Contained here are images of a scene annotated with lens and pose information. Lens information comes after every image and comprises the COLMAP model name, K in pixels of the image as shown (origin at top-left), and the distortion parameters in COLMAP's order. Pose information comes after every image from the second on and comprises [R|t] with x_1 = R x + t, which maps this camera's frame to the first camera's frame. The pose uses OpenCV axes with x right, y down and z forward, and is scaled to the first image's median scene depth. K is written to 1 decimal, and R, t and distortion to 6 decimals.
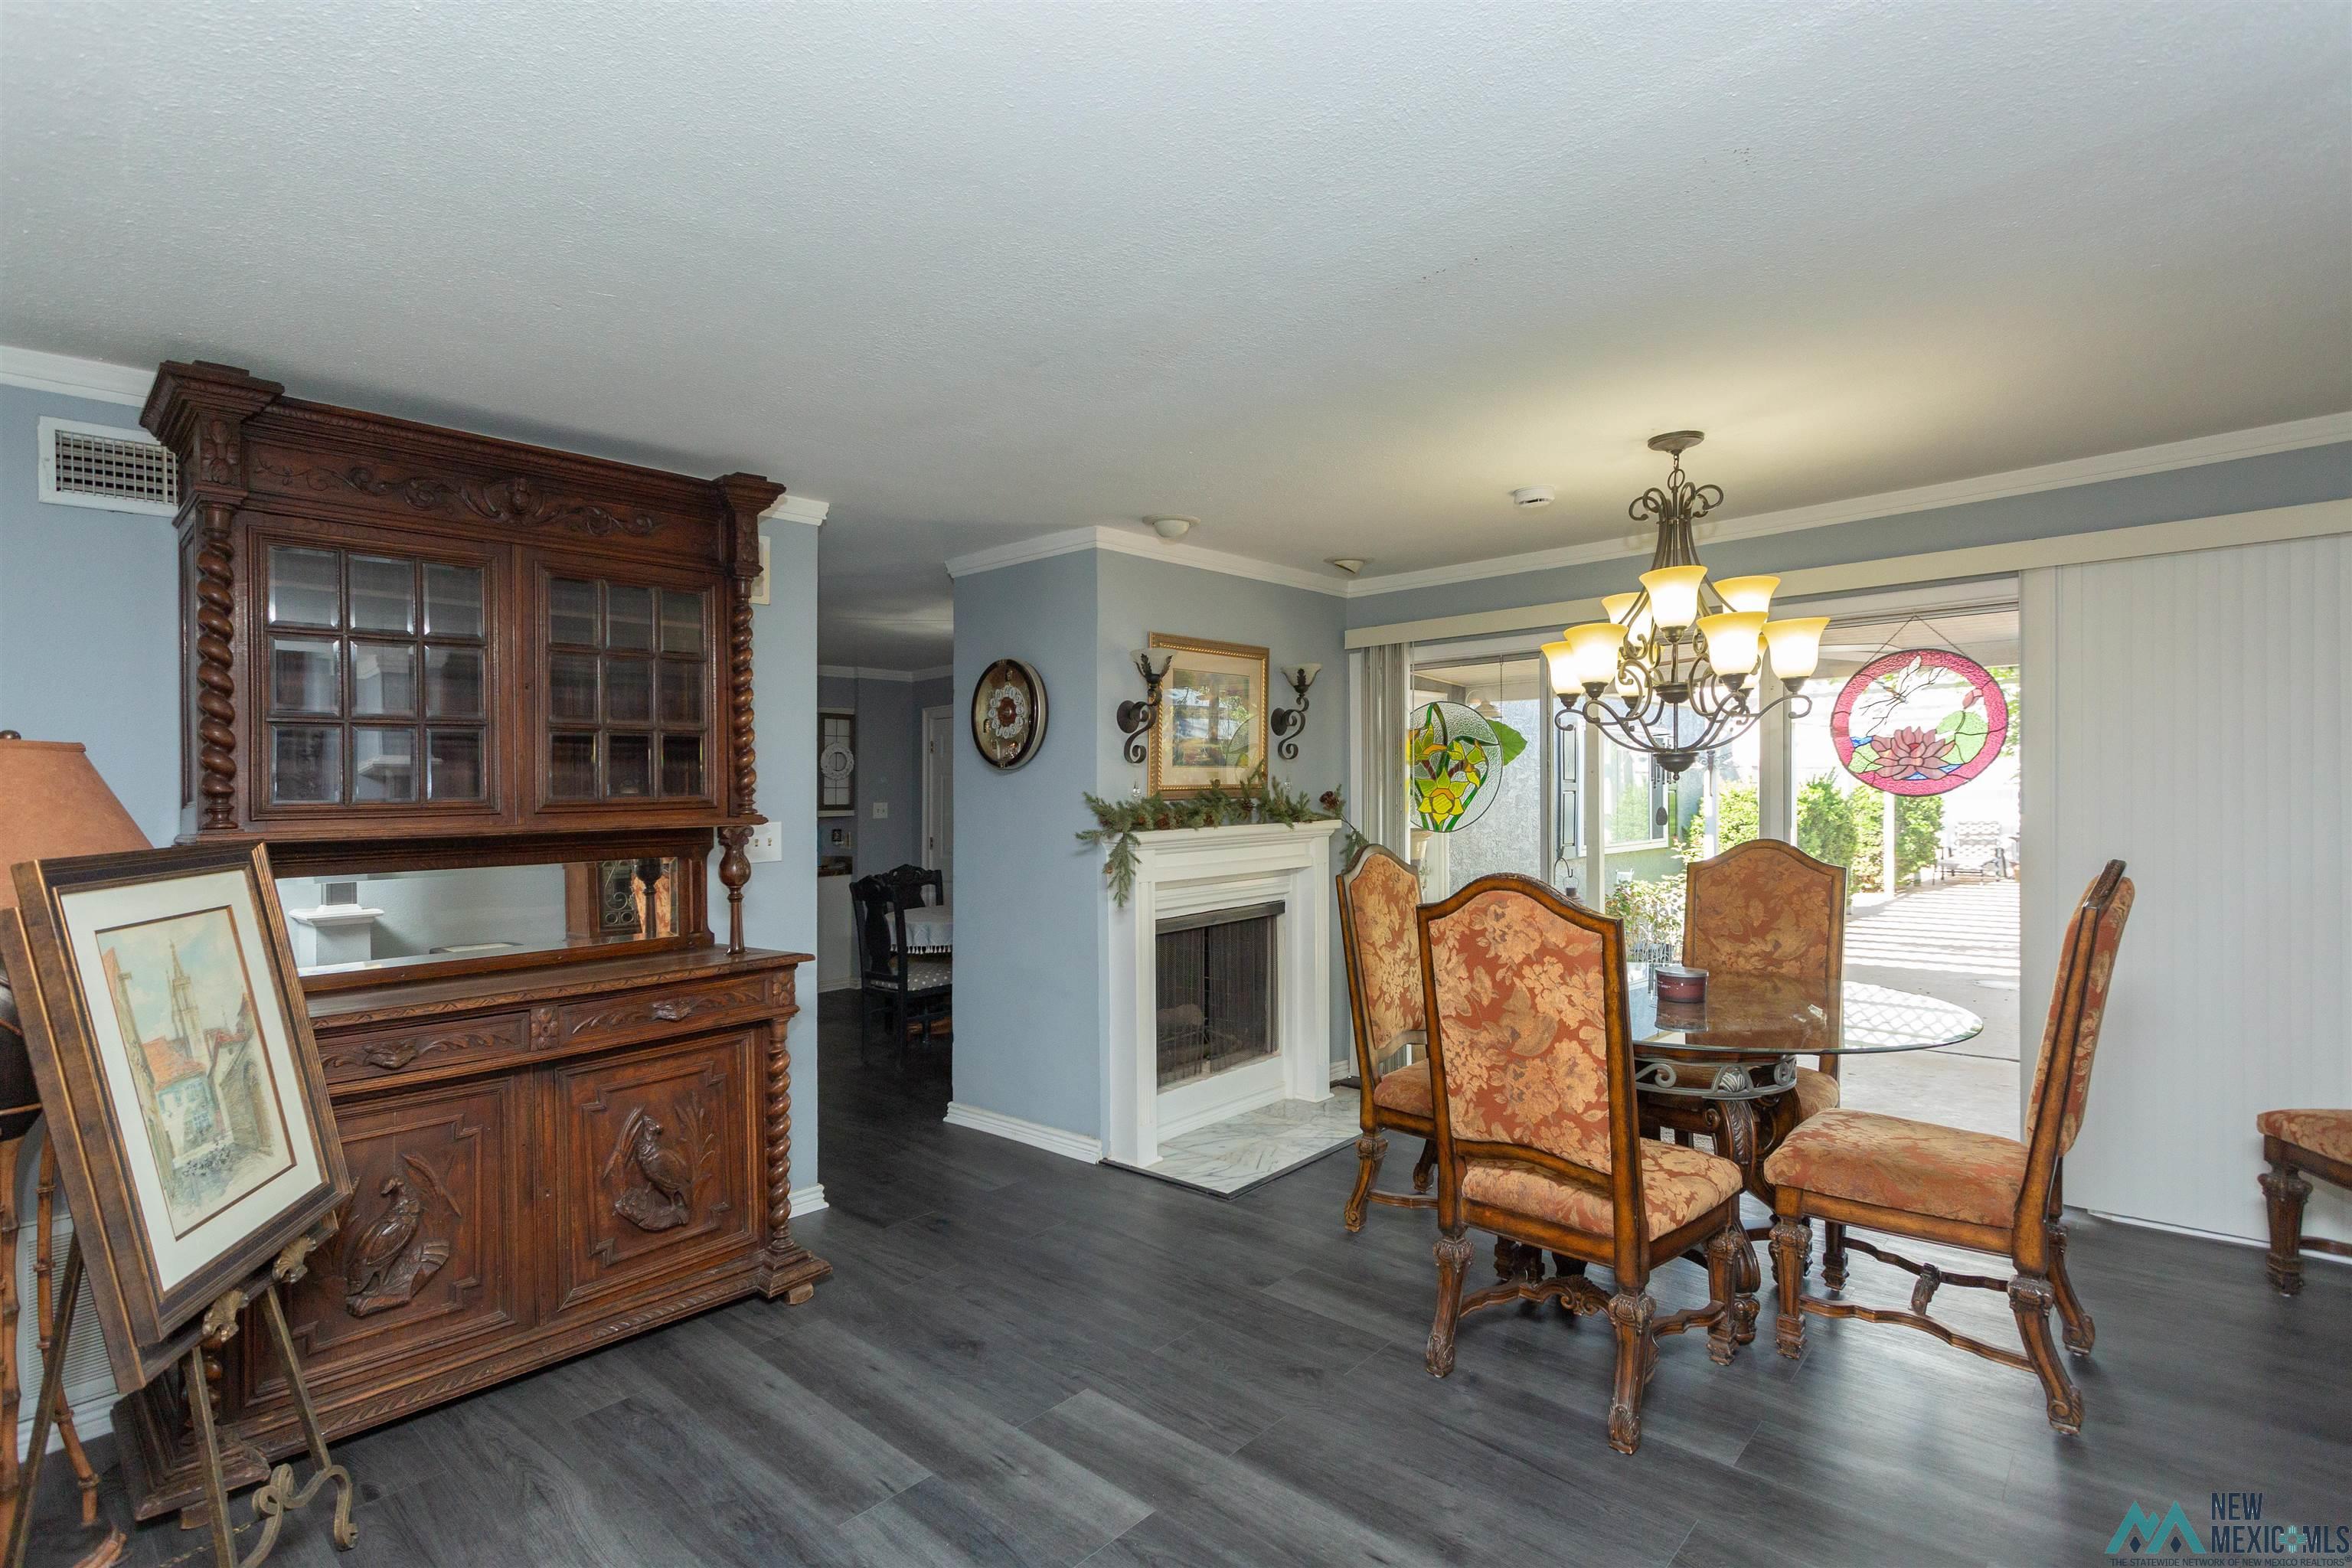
lens RADIAL K [[1099.0, 0, 1178.4], [0, 1099.0, 817.2], [0, 0, 1]] dist [-0.000259, 0.000900]
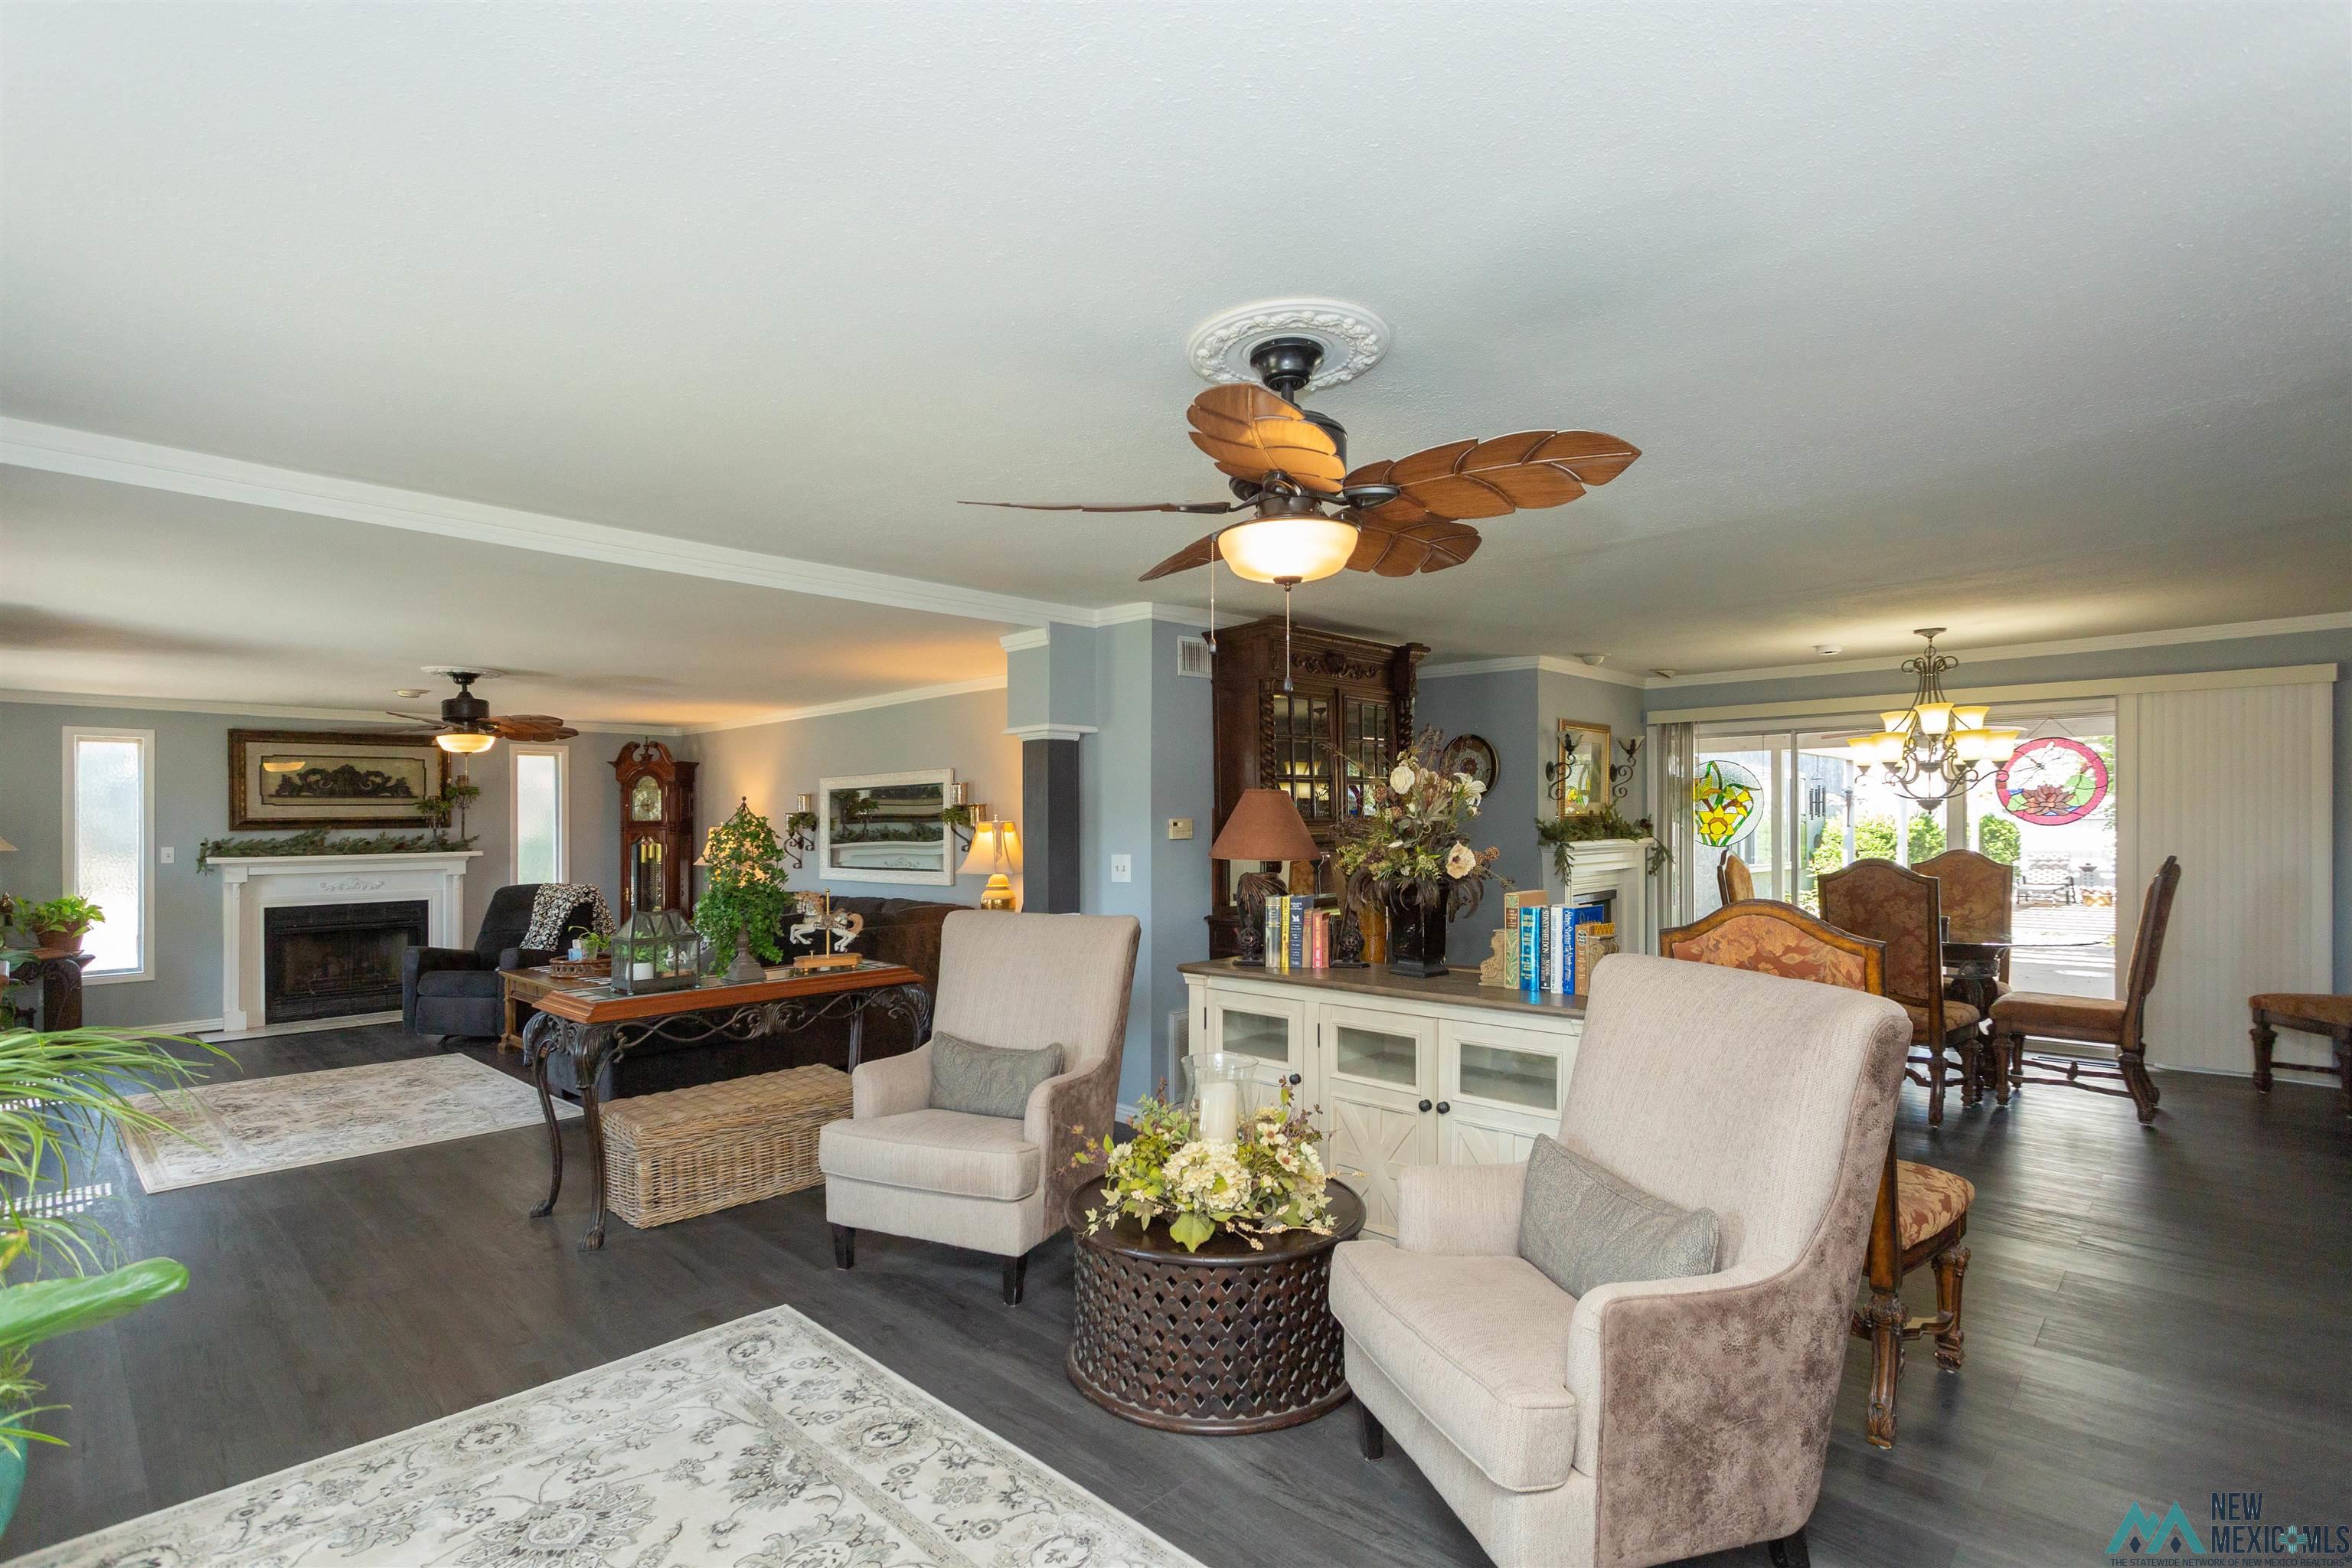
lens RADIAL K [[1099.0, 0, 1180.4], [0, 1099.0, 837.5], [0, 0, 1]] dist [-0.000259, 0.000900]
pose [[0.999489, 0.012061, -0.029588, -0.534027], [-0.012237, 0.999908, -0.005782, 0.022533], [0.029516, 0.006141, 0.999545, -0.629616]]
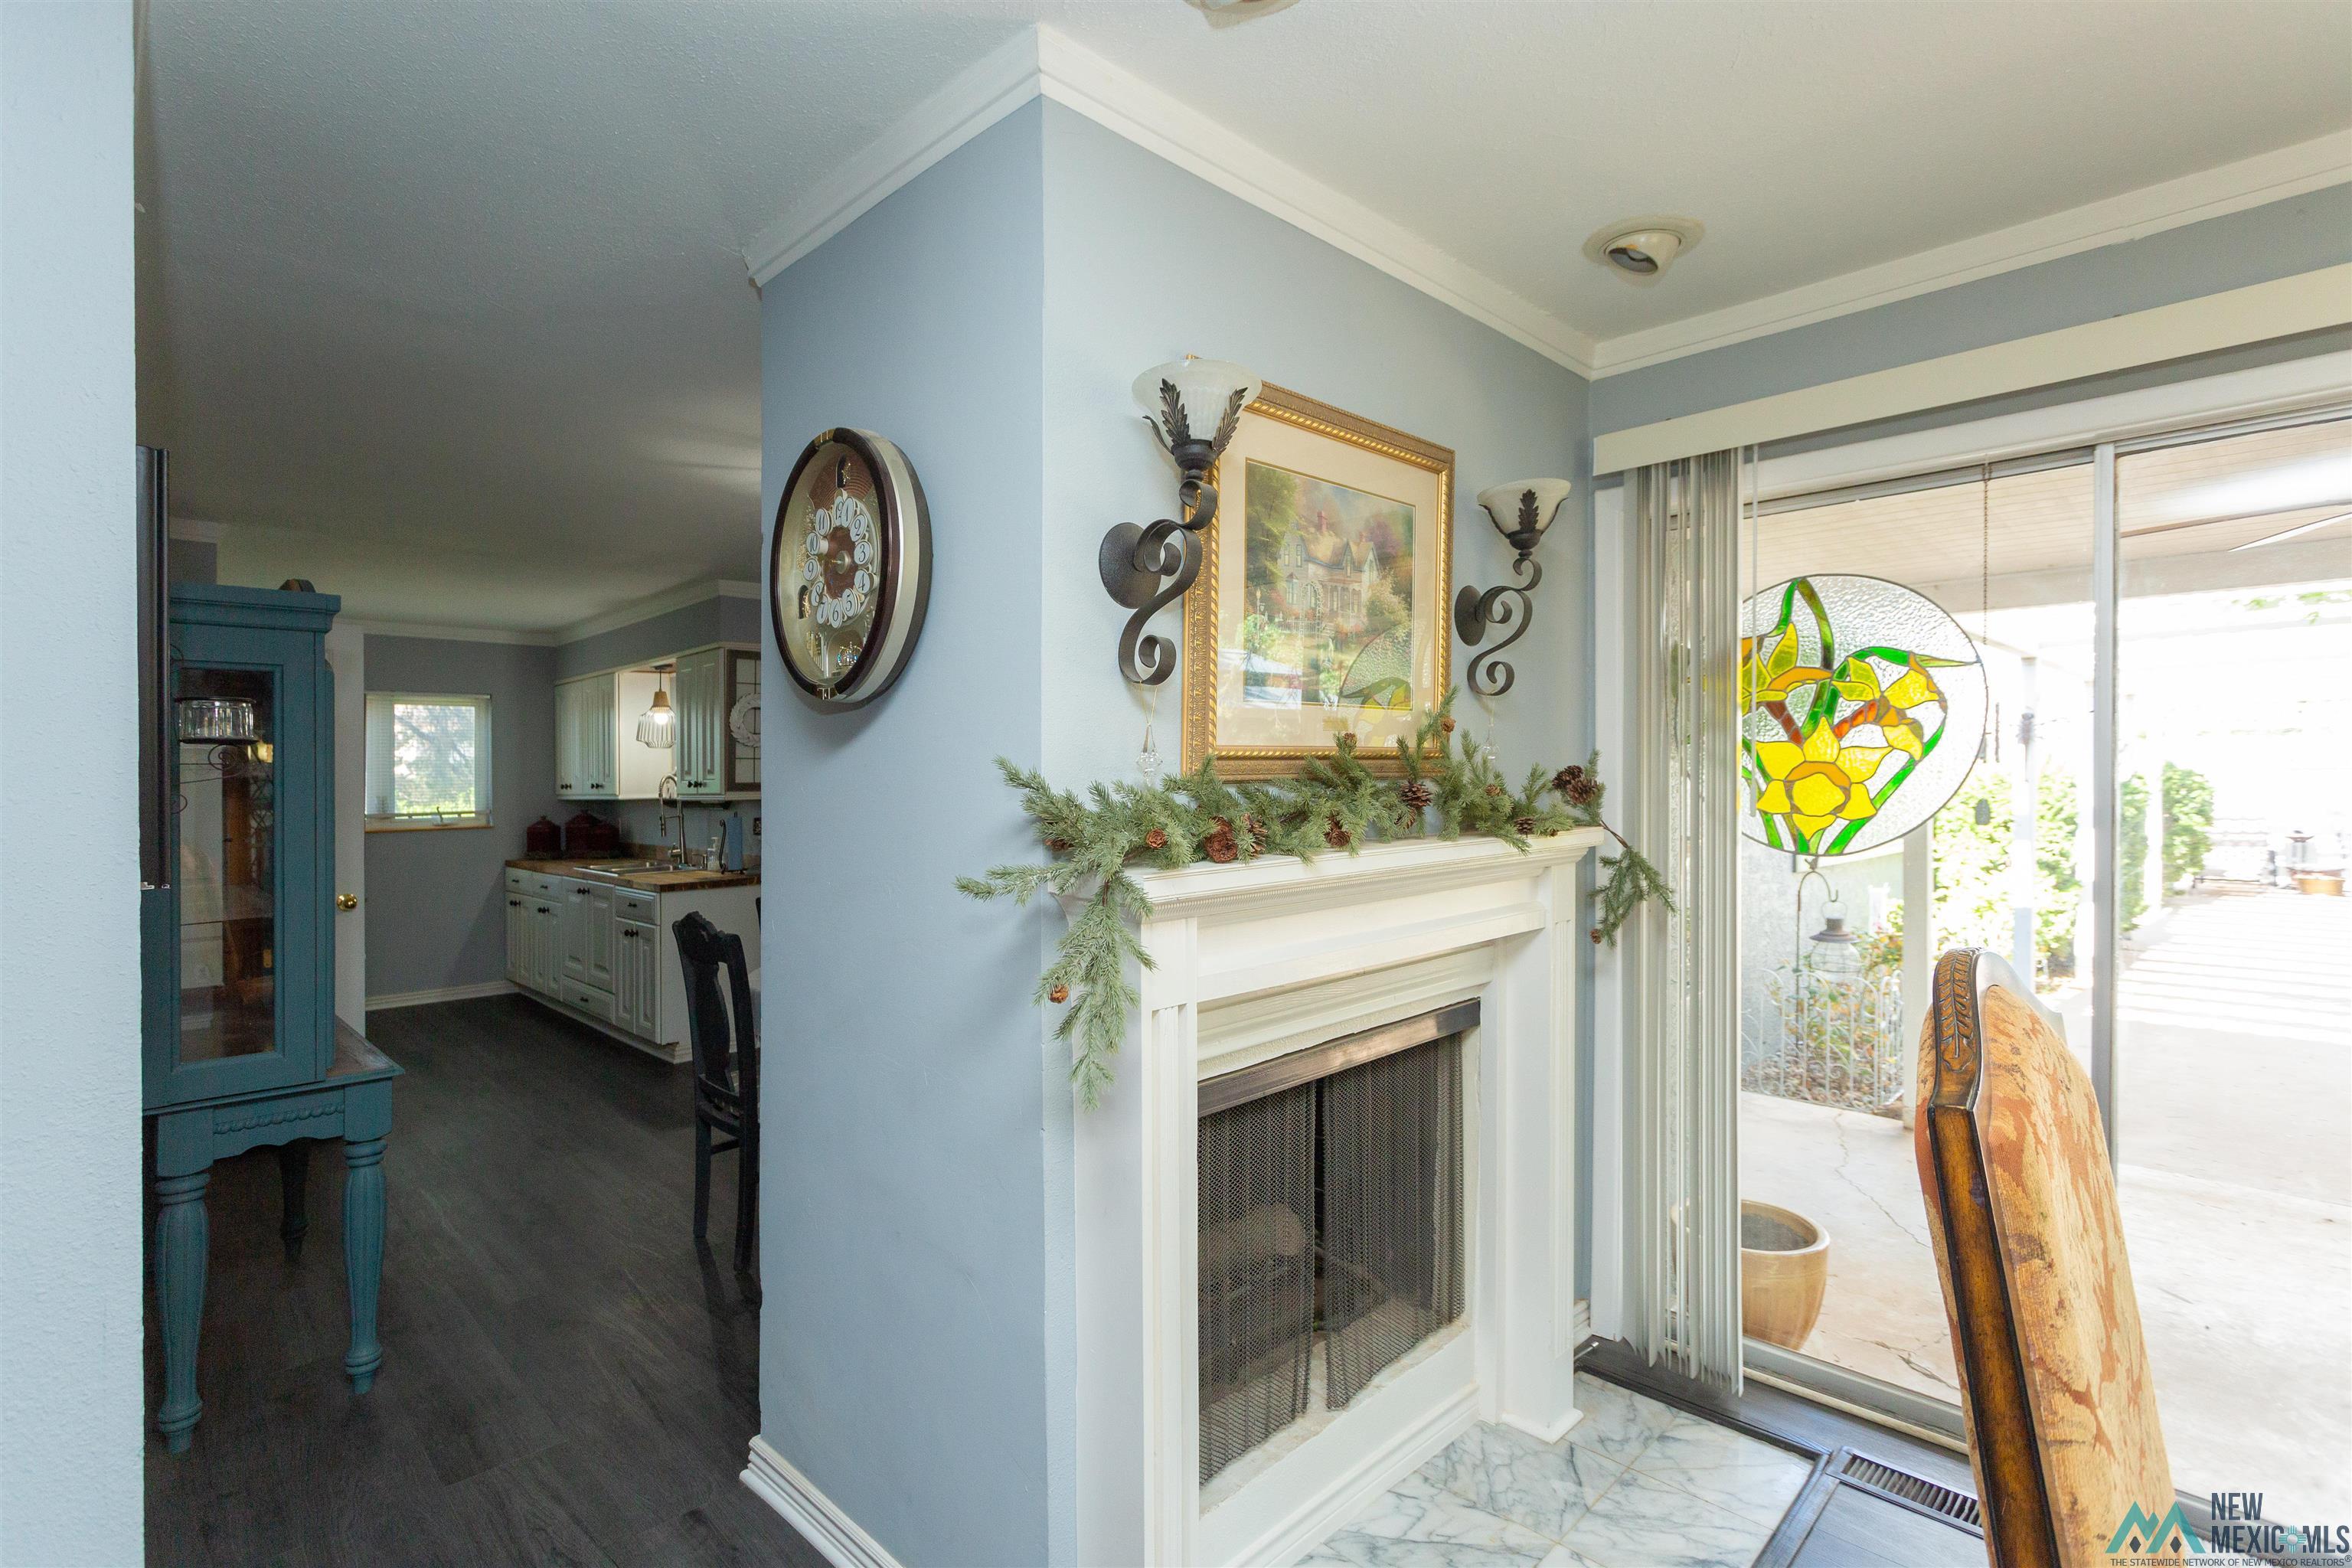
lens RADIAL K [[1099.0, 0, 1169.9], [0, 1099.0, 789.5], [0, 0, 1]] dist [-0.000259, 0.000900]
pose [[0.998178, 0.008560, -0.059726, -0.008088], [-0.008965, 0.999939, -0.006502, -0.010254], [0.059667, 0.007026, 0.998194, 0.605628]]
